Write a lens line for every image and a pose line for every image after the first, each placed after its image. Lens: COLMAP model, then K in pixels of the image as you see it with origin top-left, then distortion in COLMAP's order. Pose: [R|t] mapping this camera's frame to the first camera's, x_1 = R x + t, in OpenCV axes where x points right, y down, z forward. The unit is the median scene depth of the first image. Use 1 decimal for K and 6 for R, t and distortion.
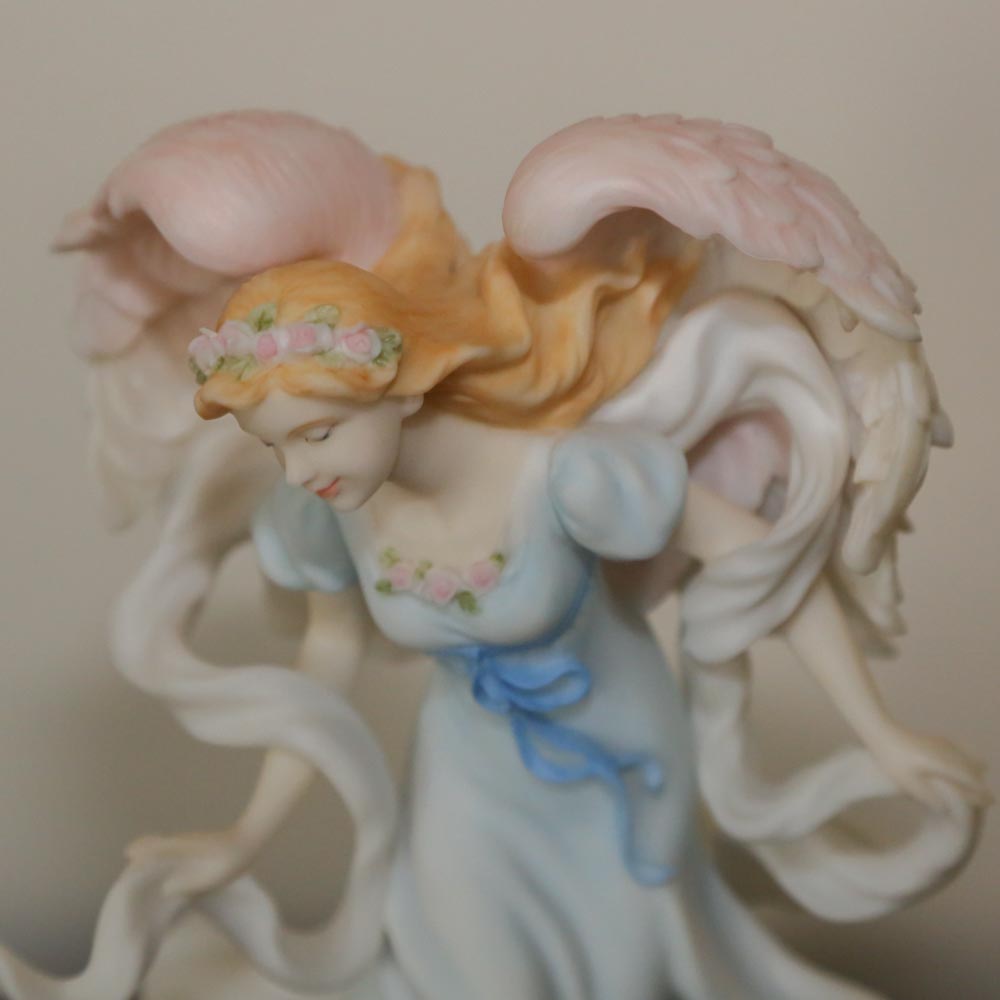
lens RADIAL K [[4134.8, 0, 501.7], [0, 4134.8, 502.9], [0, 0, 1]] dist [0.433465, 0.000000]
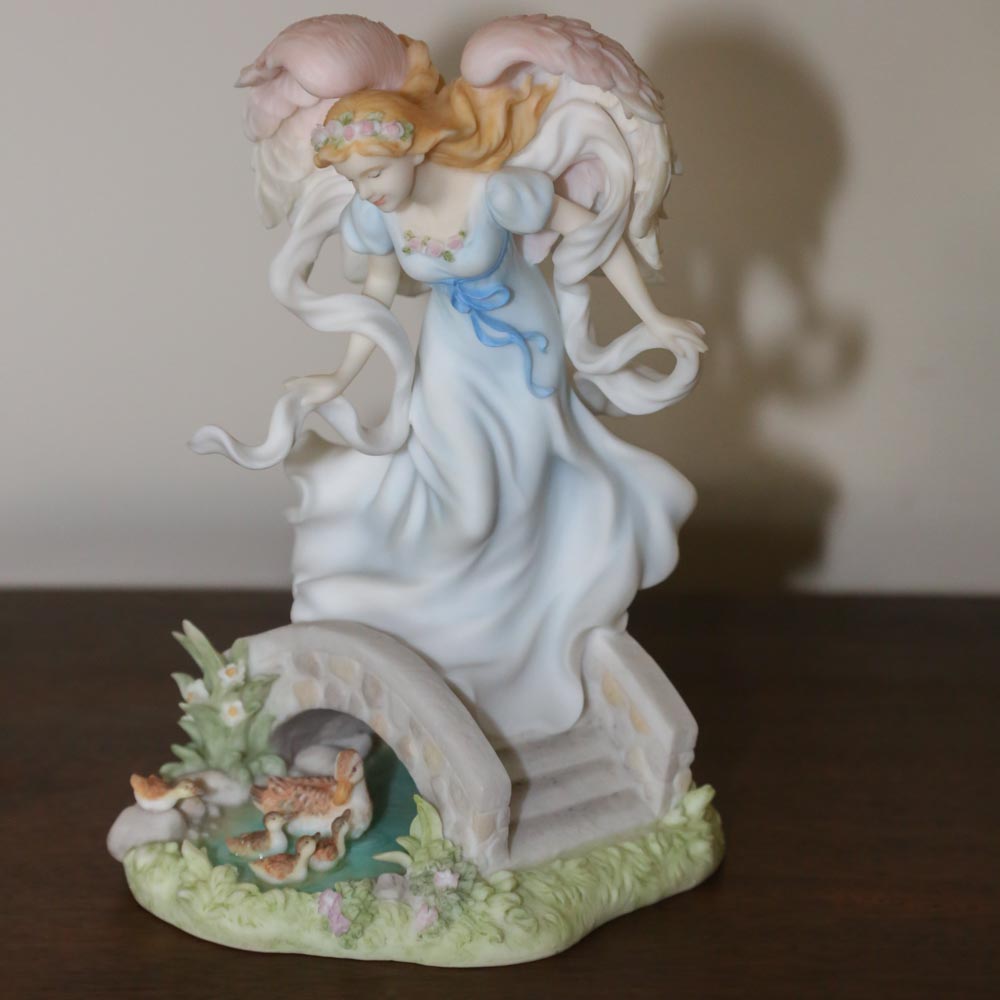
lens RADIAL K [[4134.8, 0, 493.2], [0, 4134.8, 492.0], [0, 0, 1]] dist [0.433465, 0.000000]
pose [[0.999736, -0.022719, 0.003344, 0.004774], [0.022531, 0.998575, 0.048382, 0.041524], [-0.004438, -0.048294, 0.998823, -1.044472]]
